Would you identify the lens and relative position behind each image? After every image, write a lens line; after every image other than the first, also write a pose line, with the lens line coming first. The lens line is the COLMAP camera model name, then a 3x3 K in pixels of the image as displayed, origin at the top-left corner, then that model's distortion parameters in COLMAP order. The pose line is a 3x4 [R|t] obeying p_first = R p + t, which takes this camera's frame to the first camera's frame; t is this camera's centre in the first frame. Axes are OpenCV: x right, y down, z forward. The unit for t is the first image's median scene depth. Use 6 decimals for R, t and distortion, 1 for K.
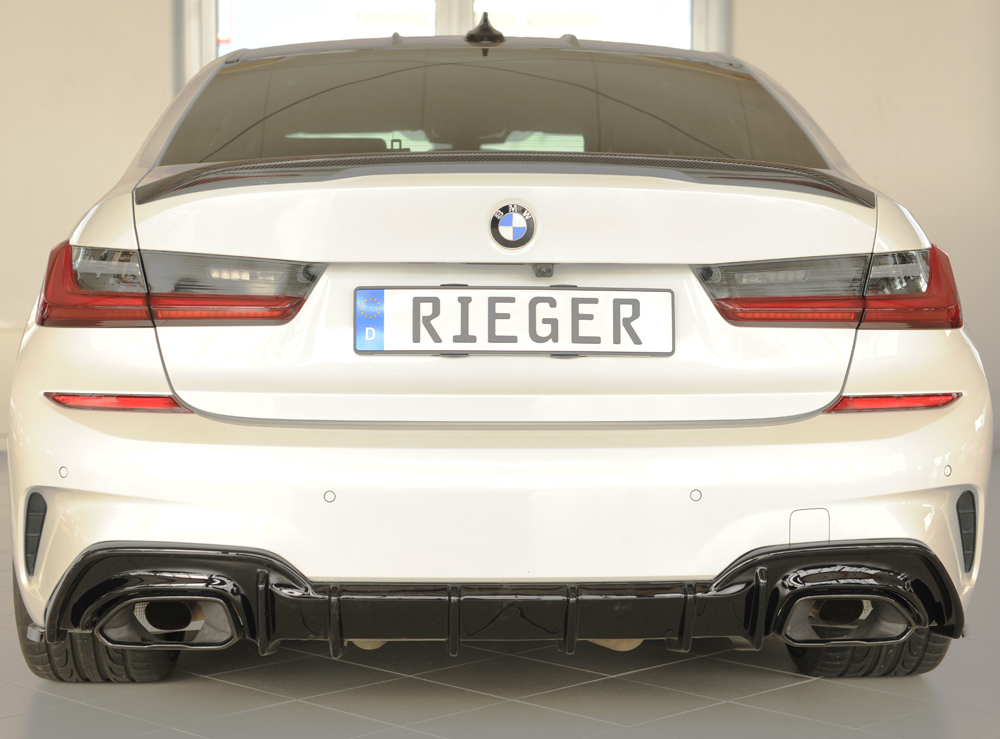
lens RADIAL K [[1862.3, 0, 503.6], [0, 1862.3, 347.5], [0, 0, 1]] dist [0.172058, -0.070871]
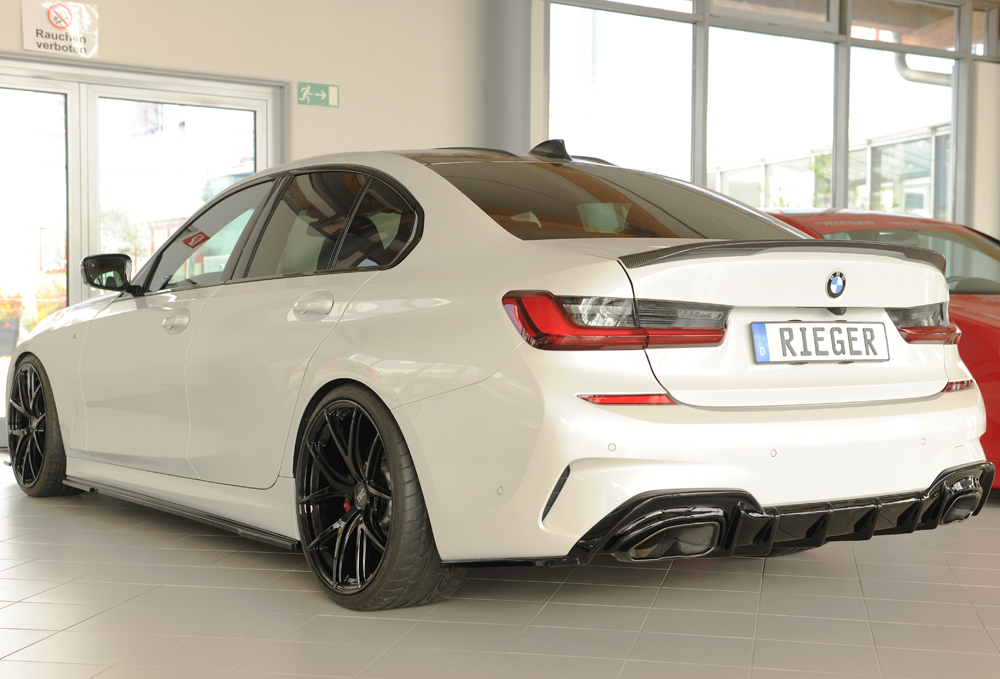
lens RADIAL K [[1425.5, 0, 500.0], [0, 1425.5, 339.5], [0, 0, 1]] dist [0.057410, -0.016875]
pose [[0.841321, -0.011857, 0.540406, -0.917648], [0.021145, 0.999716, -0.010985, -0.008717], [-0.540122, 0.020669, 0.841333, 0.092523]]
